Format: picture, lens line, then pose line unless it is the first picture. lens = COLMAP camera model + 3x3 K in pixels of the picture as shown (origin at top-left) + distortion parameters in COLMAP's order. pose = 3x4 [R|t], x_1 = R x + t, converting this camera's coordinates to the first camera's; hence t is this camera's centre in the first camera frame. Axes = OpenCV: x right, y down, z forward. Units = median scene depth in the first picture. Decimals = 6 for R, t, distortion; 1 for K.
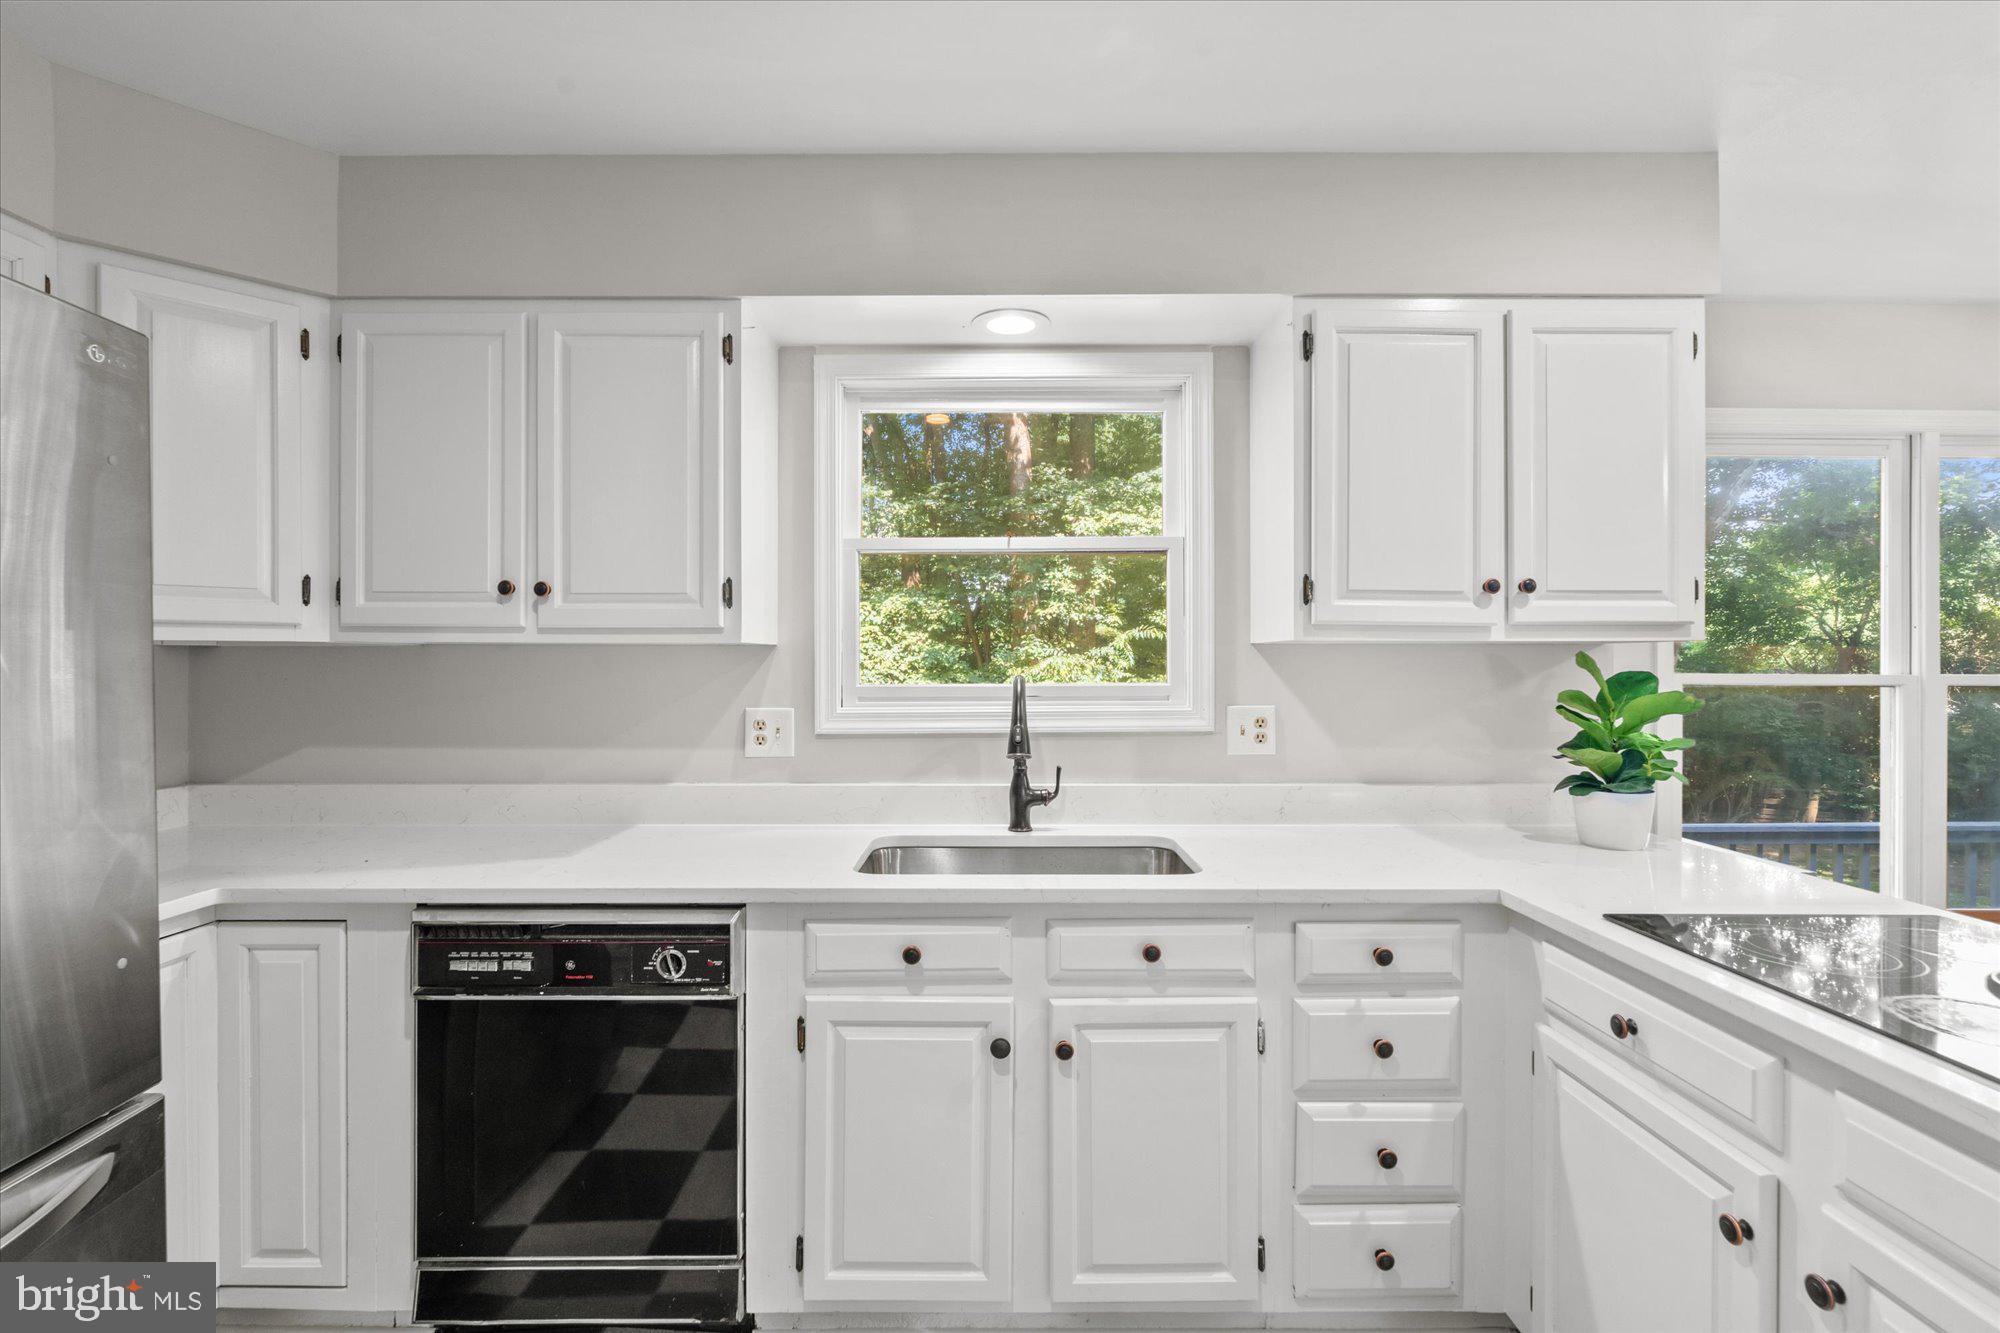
lens RADIAL K [[878.7, 0, 999.5], [0, 878.7, 663.1], [0, 0, 1]] dist [-0.003445, 0.000472]
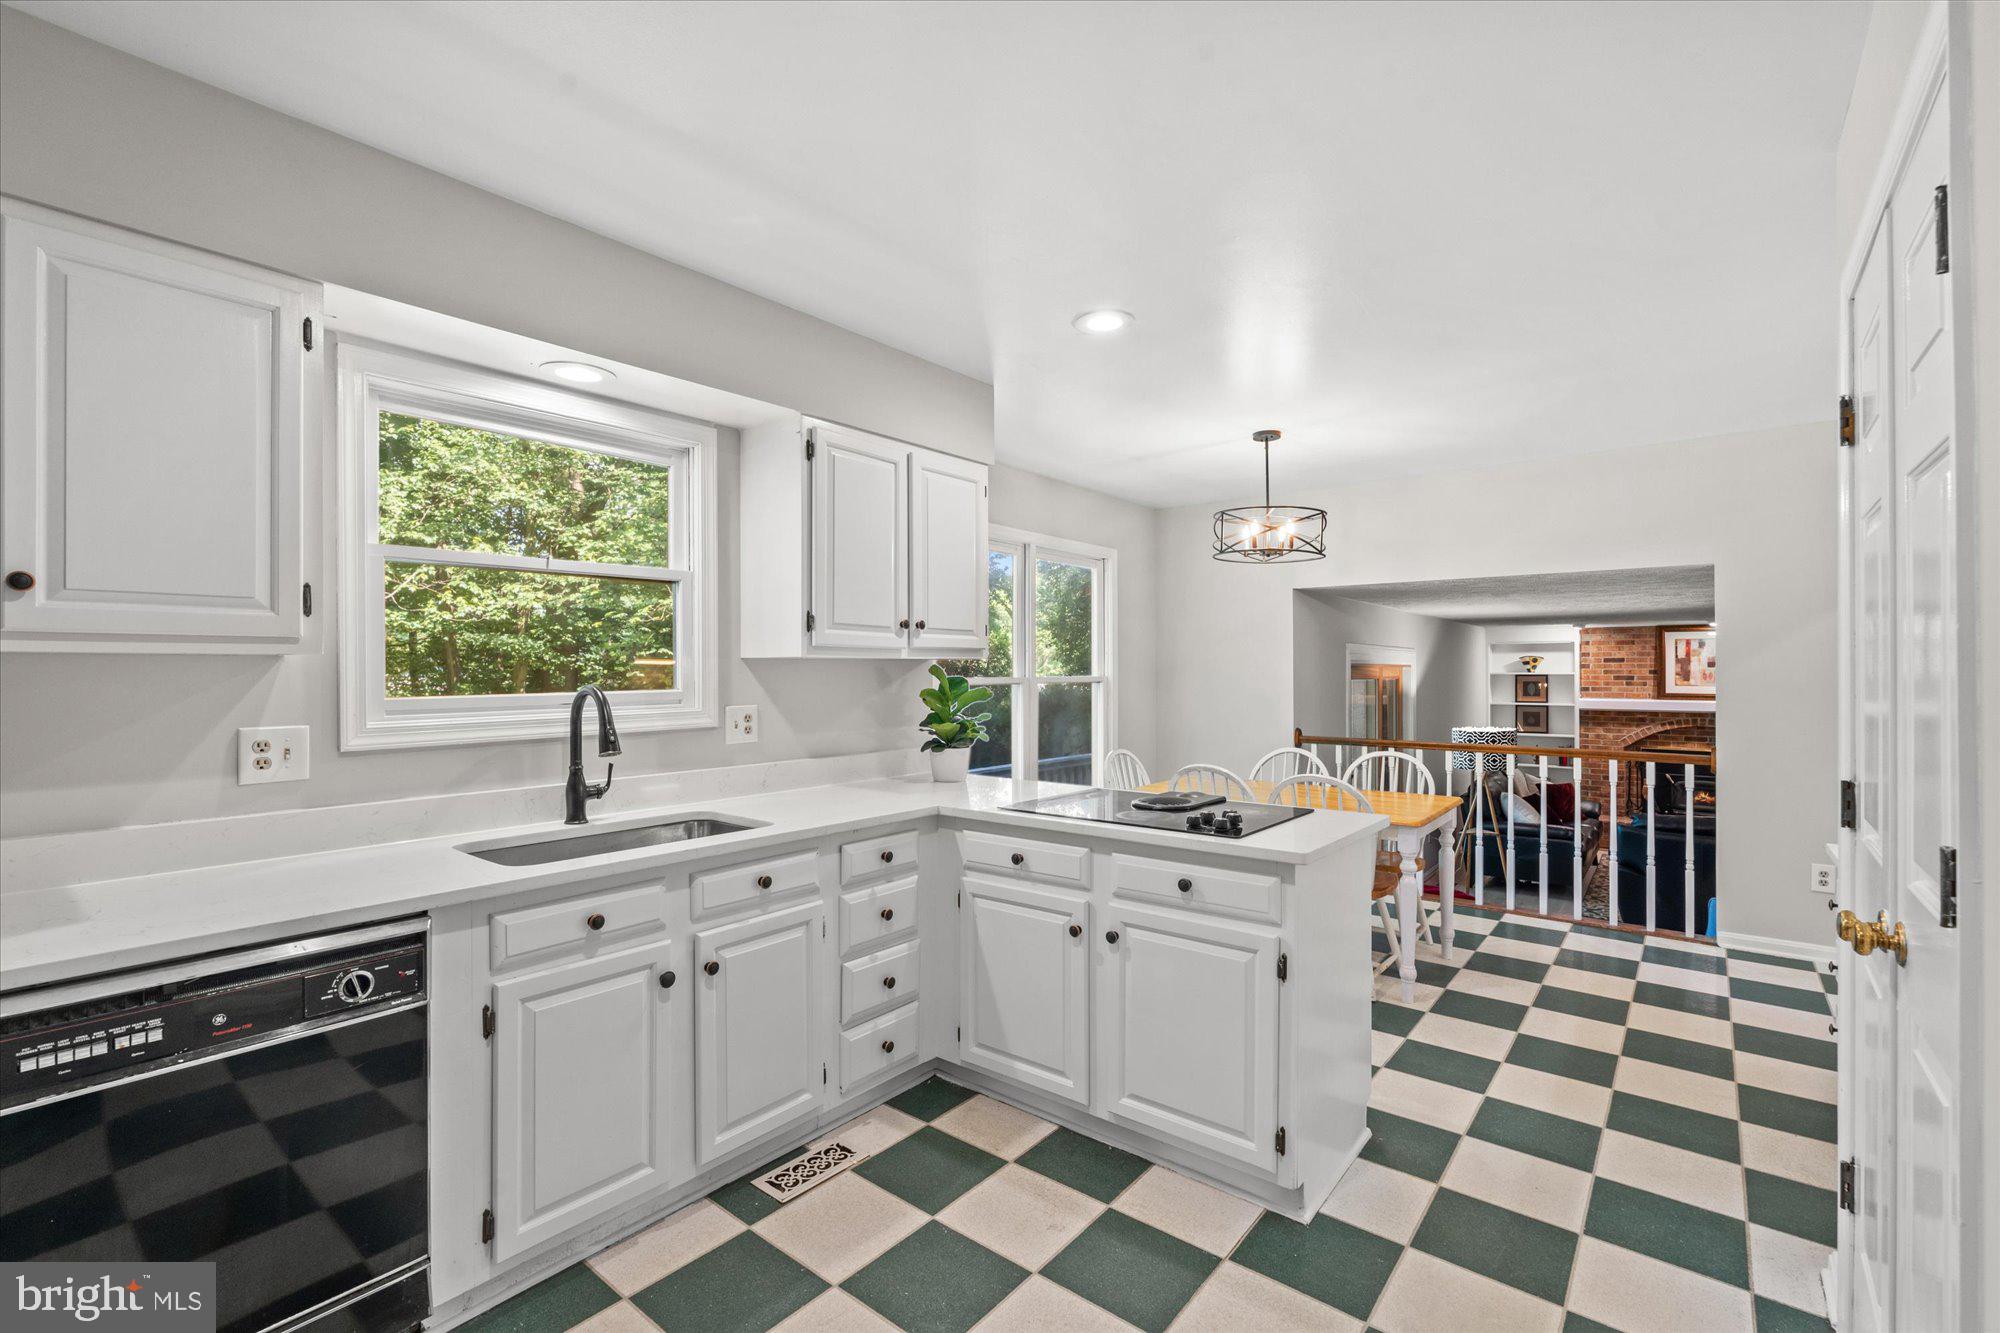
lens RADIAL K [[871.2, 0, 989.0], [0, 871.2, 675.3], [0, 0, 1]] dist [-0.000326, 0.000253]
pose [[0.639848, -0.007150, 0.768468, -0.561053], [0.002984, 0.999972, 0.006819, -0.004980], [-0.768495, -0.002070, 0.639852, -0.131421]]
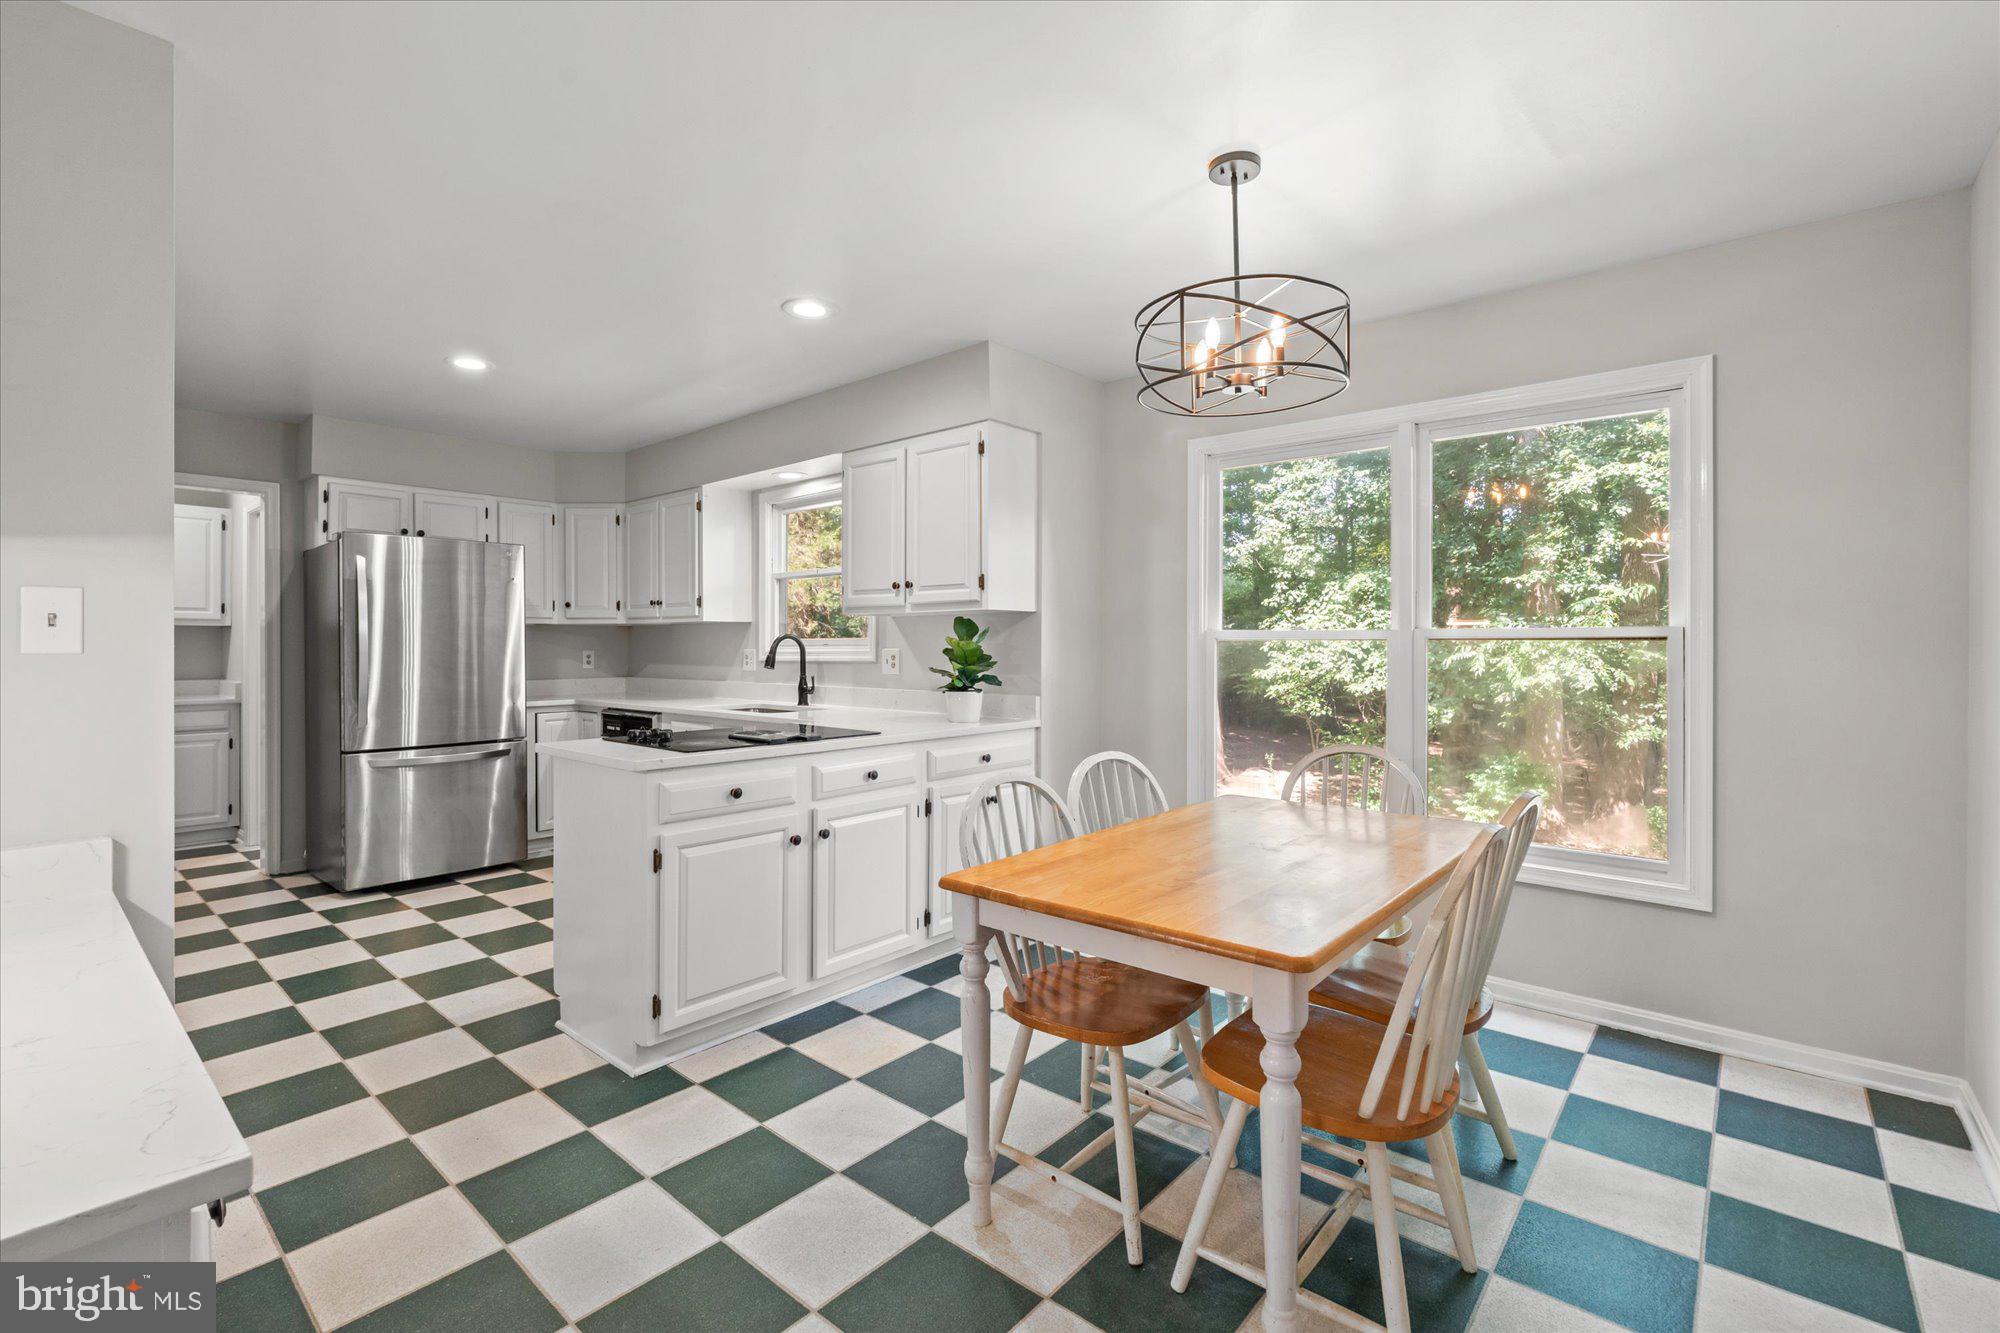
lens RADIAL K [[886.2, 0, 997.8], [0, 886.2, 639.0], [0, 0, 1]] dist [-0.001246, 0.000039]
pose [[0.753987, -0.005939, -0.656863, 2.077891], [0.000995, 0.999968, -0.007899, 0.051136], [0.656889, 0.005302, 0.753969, -0.379260]]
